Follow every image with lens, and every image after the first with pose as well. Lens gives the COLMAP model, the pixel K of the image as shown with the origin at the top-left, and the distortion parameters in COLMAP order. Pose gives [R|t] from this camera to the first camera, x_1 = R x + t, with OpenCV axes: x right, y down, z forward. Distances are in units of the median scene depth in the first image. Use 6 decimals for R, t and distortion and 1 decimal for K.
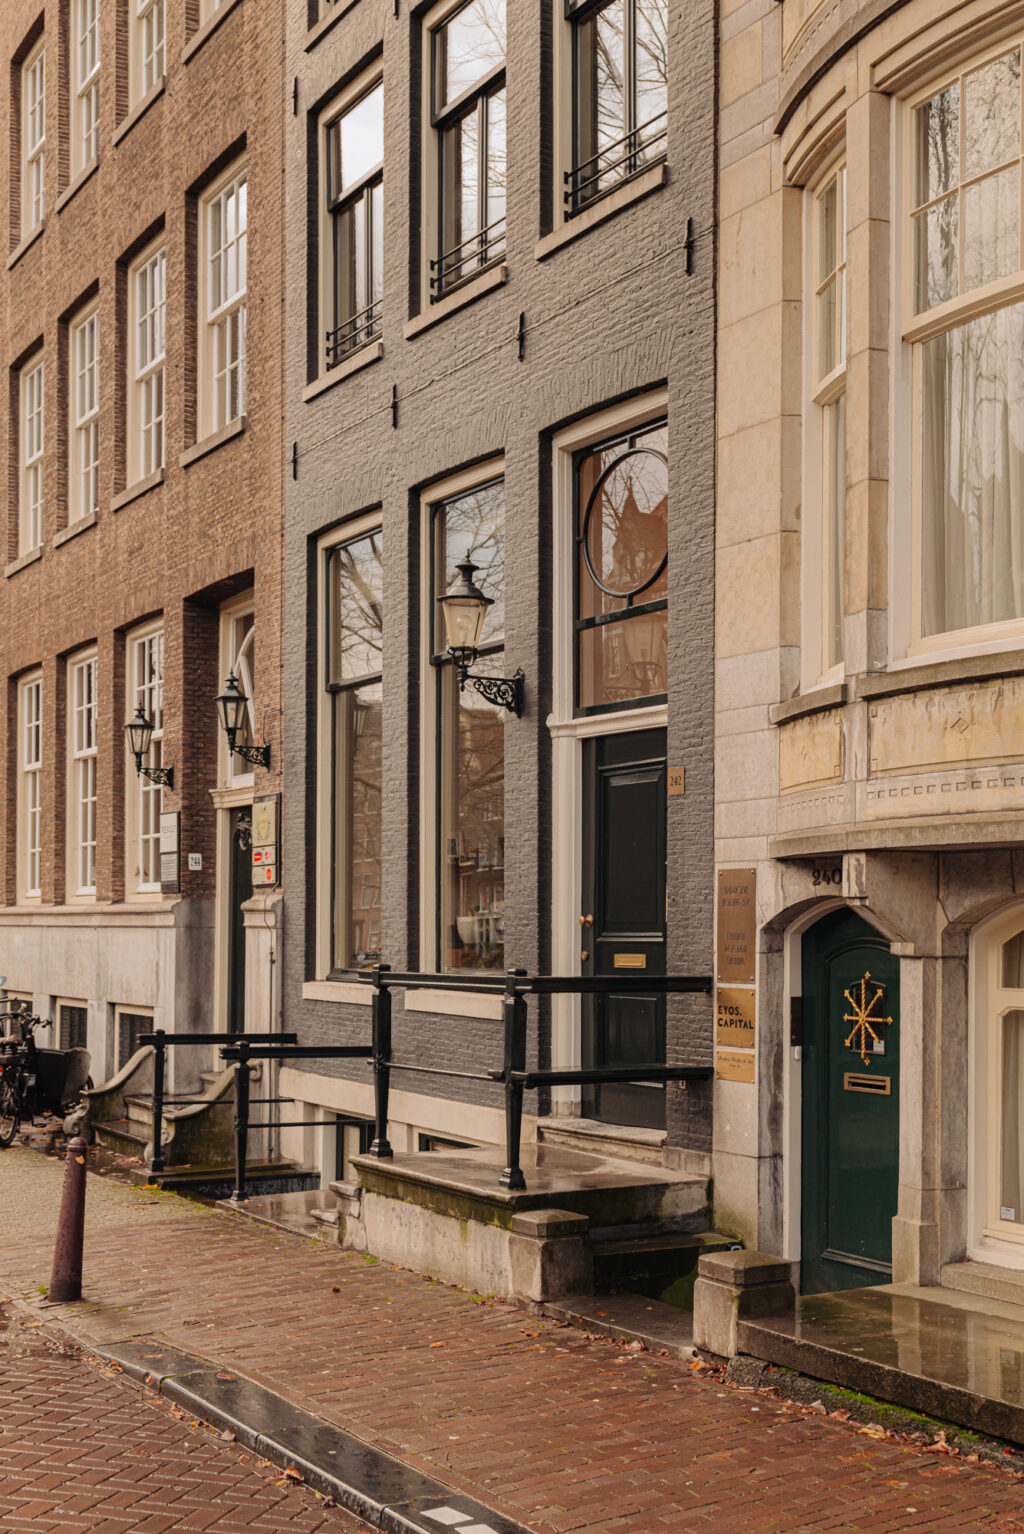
lens RADIAL K [[1844.2, 0, 512.2], [0, 1844.2, 871.6], [0, 0, 1]] dist [0.079736, 0.002322]
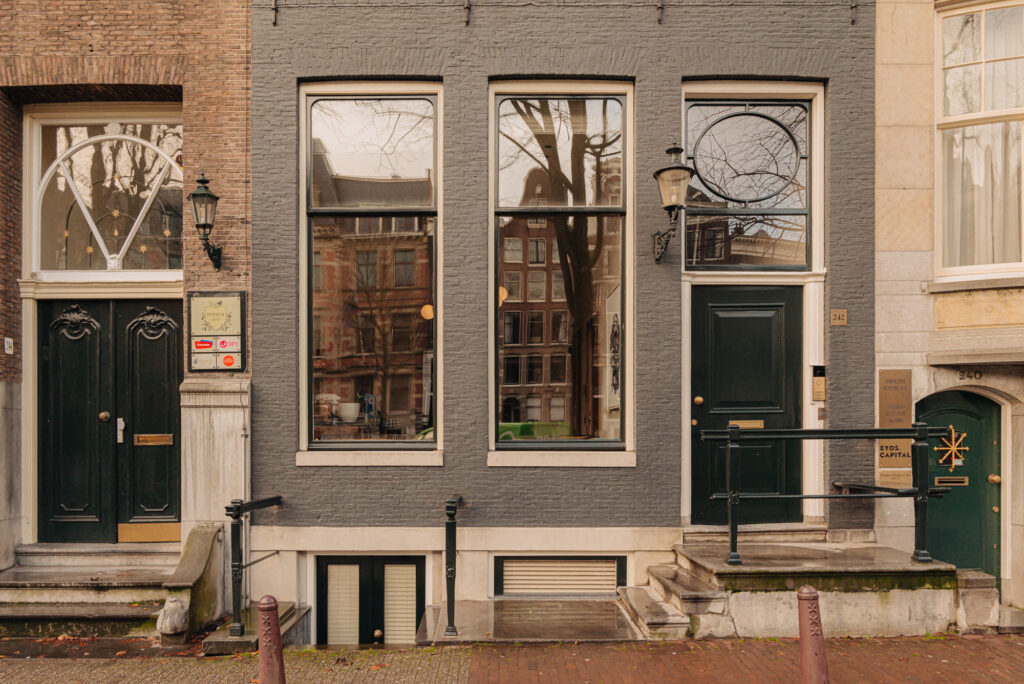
lens RADIAL K [[702.7, 0, 512.1], [0, 702.7, 444.3], [0, 0, 1]] dist [-0.003225, -0.002364]
pose [[0.492162, -0.006553, 0.870479, -0.649806], [-0.018810, 0.999658, 0.018161, 0.064976], [-0.870300, -0.025312, 0.491871, 0.968585]]
